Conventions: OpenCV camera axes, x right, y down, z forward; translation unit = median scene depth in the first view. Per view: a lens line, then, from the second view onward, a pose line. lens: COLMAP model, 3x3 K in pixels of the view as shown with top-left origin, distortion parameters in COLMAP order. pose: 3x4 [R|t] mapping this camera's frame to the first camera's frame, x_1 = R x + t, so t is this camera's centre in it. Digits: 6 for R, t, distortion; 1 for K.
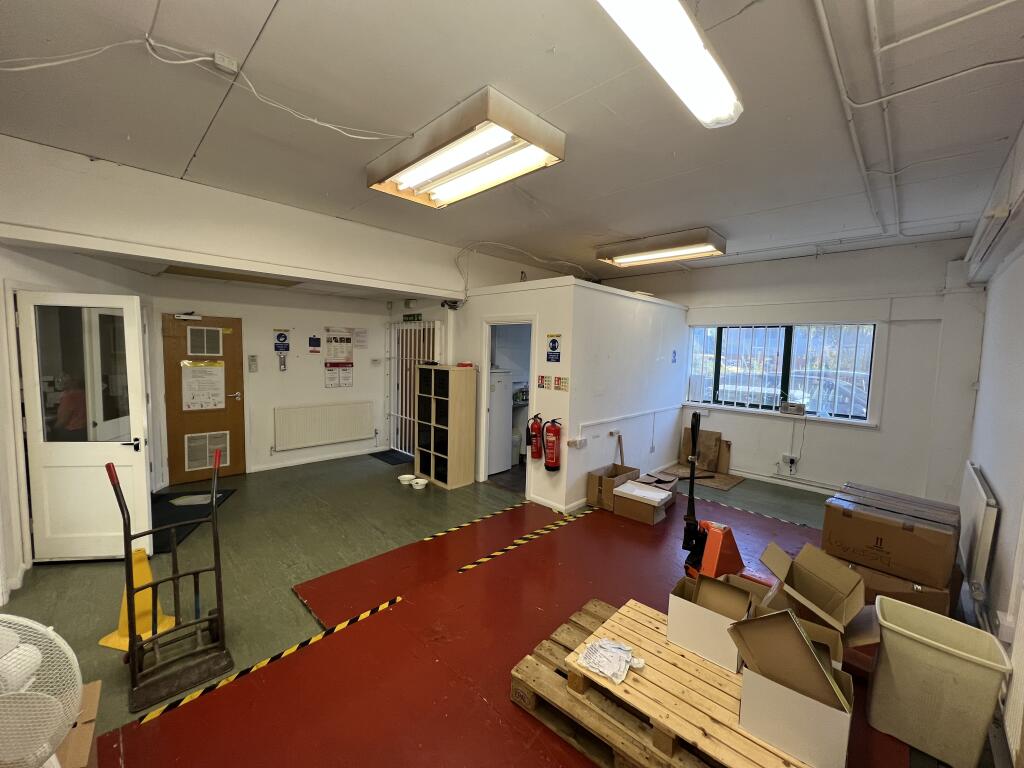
lens RADIAL K [[408.9, 0, 514.9], [0, 408.9, 384.4], [0, 0, 1]] dist [0.010421, 0.000309]
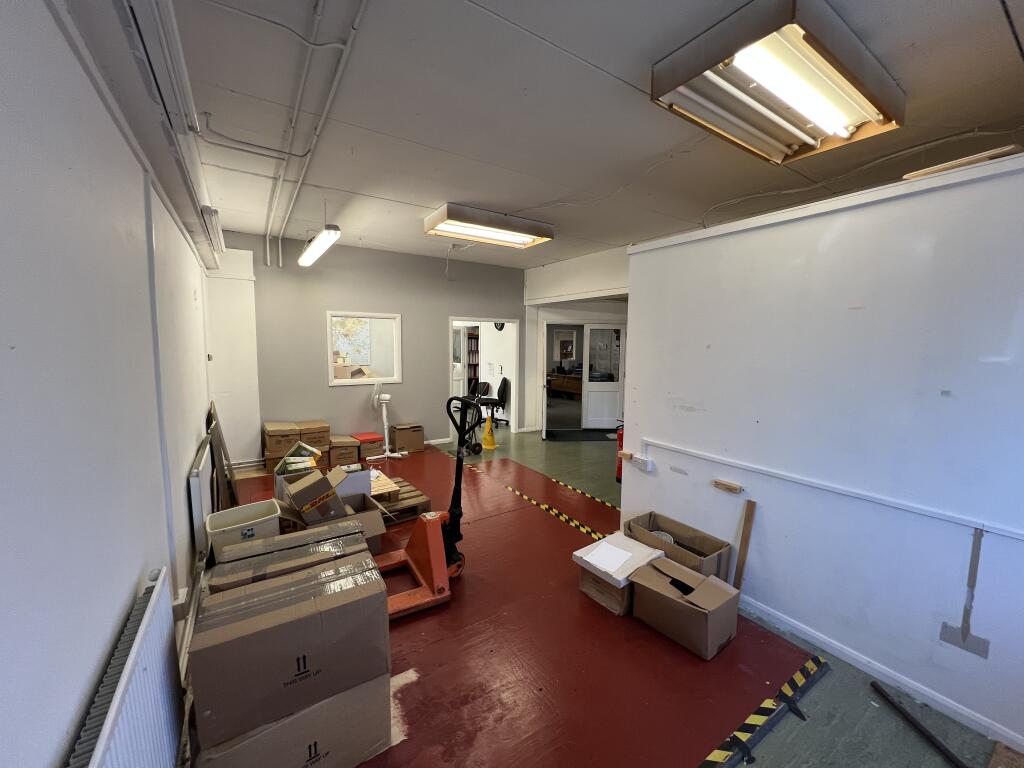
lens RADIAL K [[408.9, 0, 516.3], [0, 408.9, 382.6], [0, 0, 1]] dist [0.010421, 0.000309]
pose [[-0.209556, 0.071827, -0.975155, 0.915391], [-0.091054, 0.991531, 0.092600, -0.049992], [0.973548, 0.108196, -0.201241, 0.905733]]
